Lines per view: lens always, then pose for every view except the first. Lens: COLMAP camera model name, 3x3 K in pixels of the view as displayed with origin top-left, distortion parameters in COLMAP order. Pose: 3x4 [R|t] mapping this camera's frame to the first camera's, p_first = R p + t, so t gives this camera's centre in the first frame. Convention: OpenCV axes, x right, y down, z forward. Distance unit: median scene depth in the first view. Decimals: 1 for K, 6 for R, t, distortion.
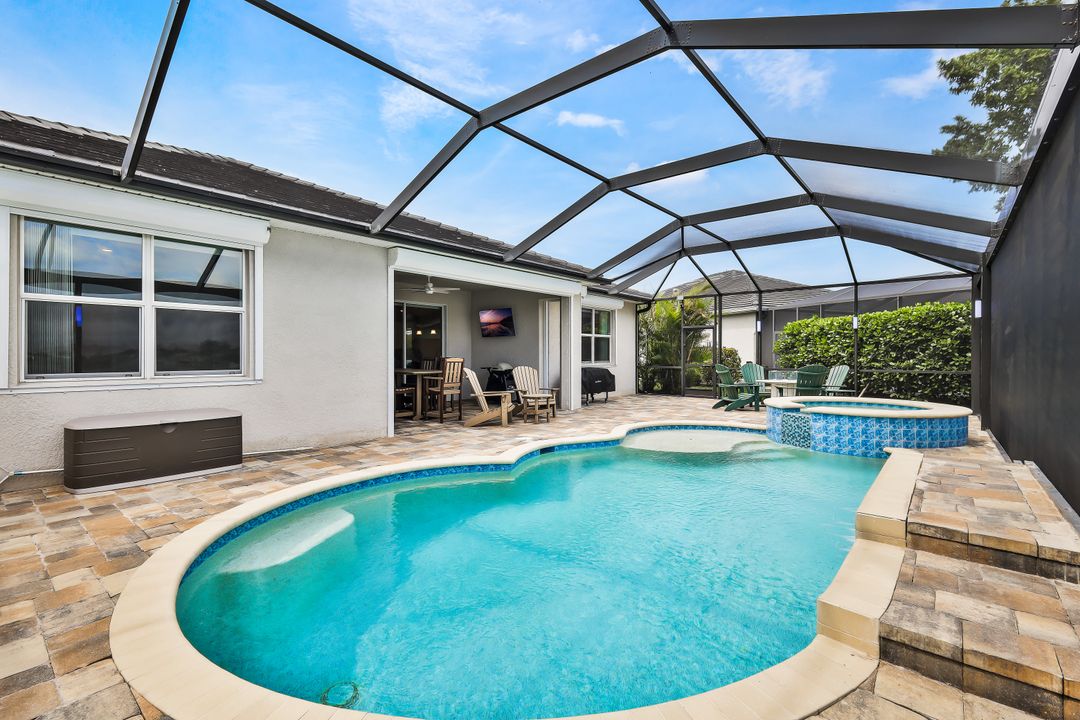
lens RADIAL K [[496.5, 0, 545.9], [0, 496.5, 357.8], [0, 0, 1]] dist [-0.001877, 0.000037]
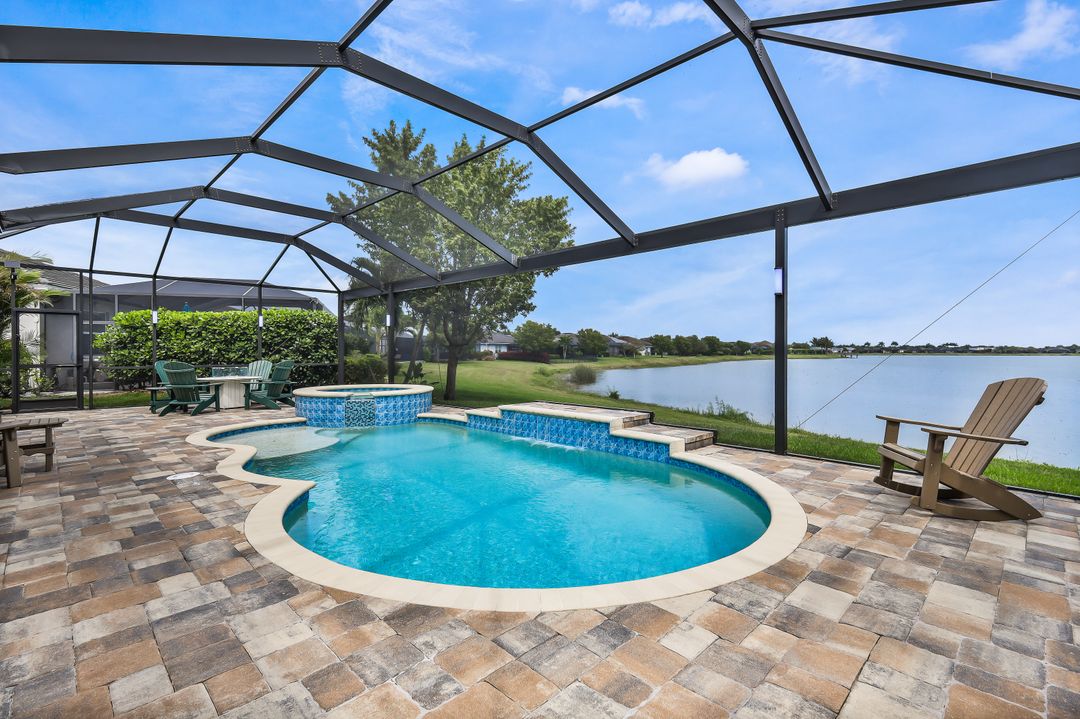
lens RADIAL K [[496.5, 0, 547.2], [0, 496.5, 356.4], [0, 0, 1]] dist [-0.001877, 0.000037]
pose [[0.079939, -0.013268, 0.996711, -0.599549], [0.005960, 0.999900, 0.012832, -0.005743], [-0.996782, 0.004915, 0.080010, 0.396222]]
